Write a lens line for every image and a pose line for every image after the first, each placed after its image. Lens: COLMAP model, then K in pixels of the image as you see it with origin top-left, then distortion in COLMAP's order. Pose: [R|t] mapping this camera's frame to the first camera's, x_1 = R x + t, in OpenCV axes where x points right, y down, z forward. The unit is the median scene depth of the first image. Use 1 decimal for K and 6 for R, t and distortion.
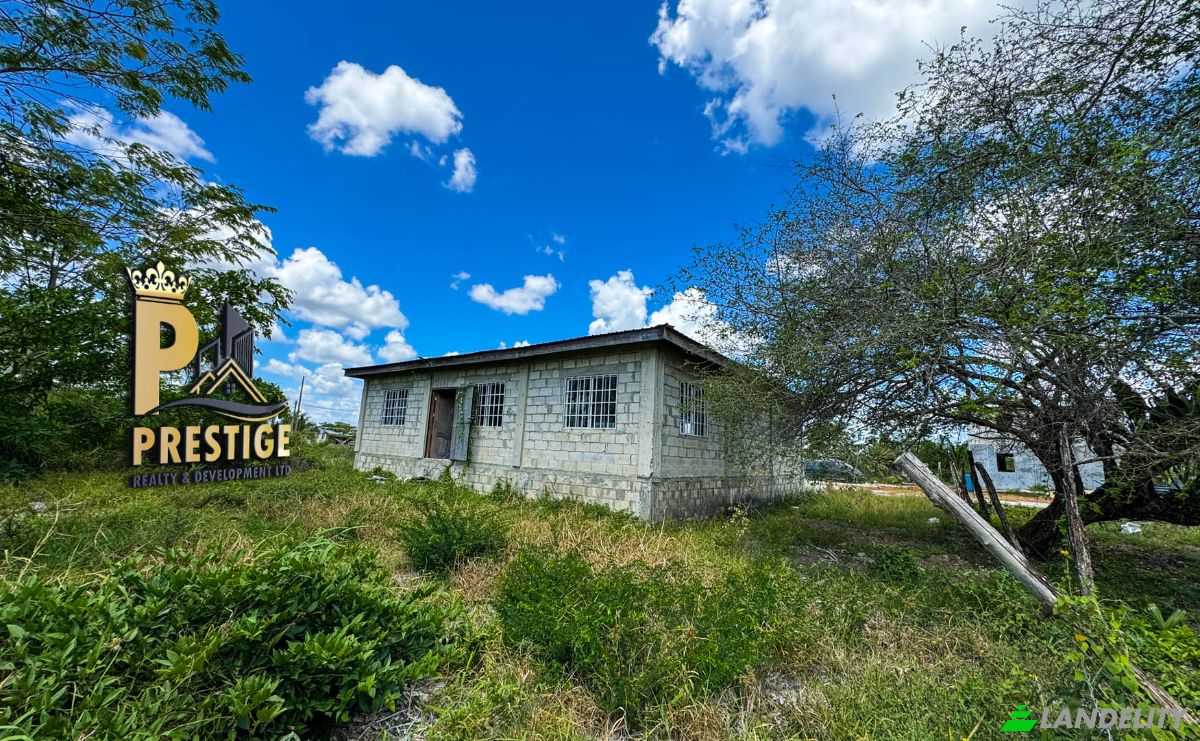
lens RADIAL K [[853.1, 0, 600.0], [0, 853.1, 370.5], [0, 0, 1]] dist [0.145750, -0.198200]
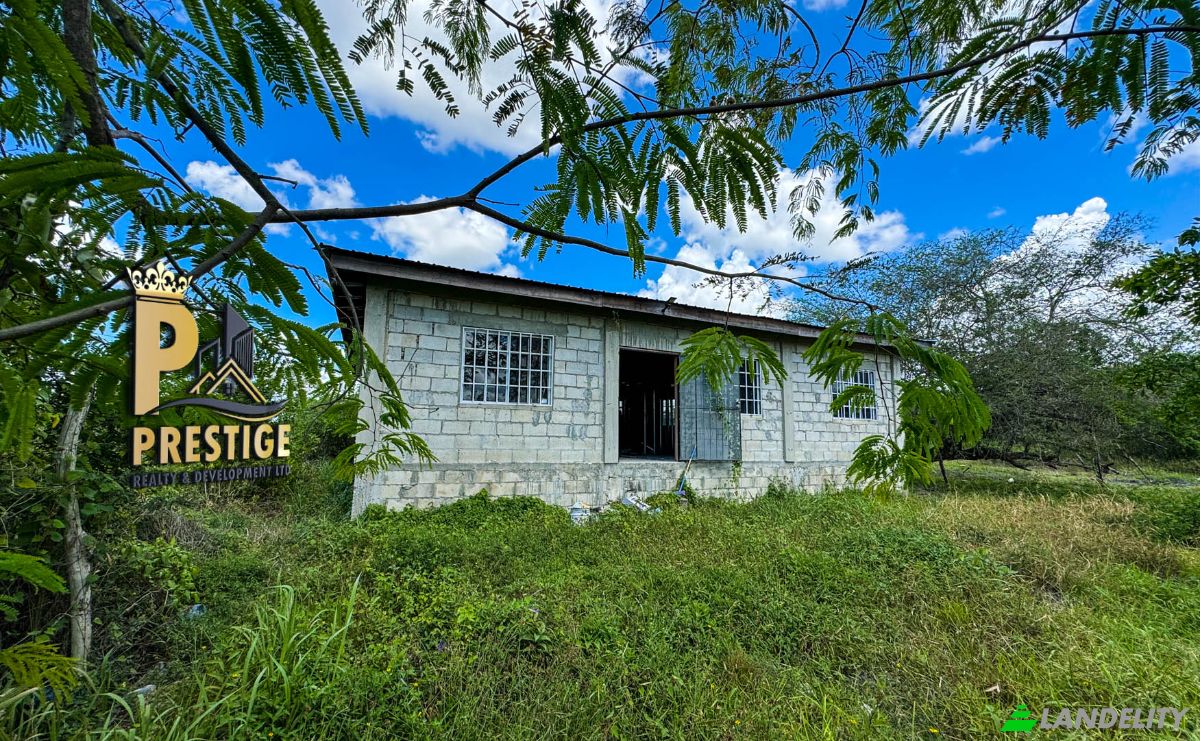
lens RADIAL K [[853.1, 0, 600.0], [0, 853.1, 370.5], [0, 0, 1]] dist [0.145750, -0.198200]
pose [[-0.081158, 0.023043, 0.996435, -0.820788], [-0.111930, 0.993198, -0.032085, 0.060736], [-0.990396, -0.114135, -0.078026, 1.098434]]
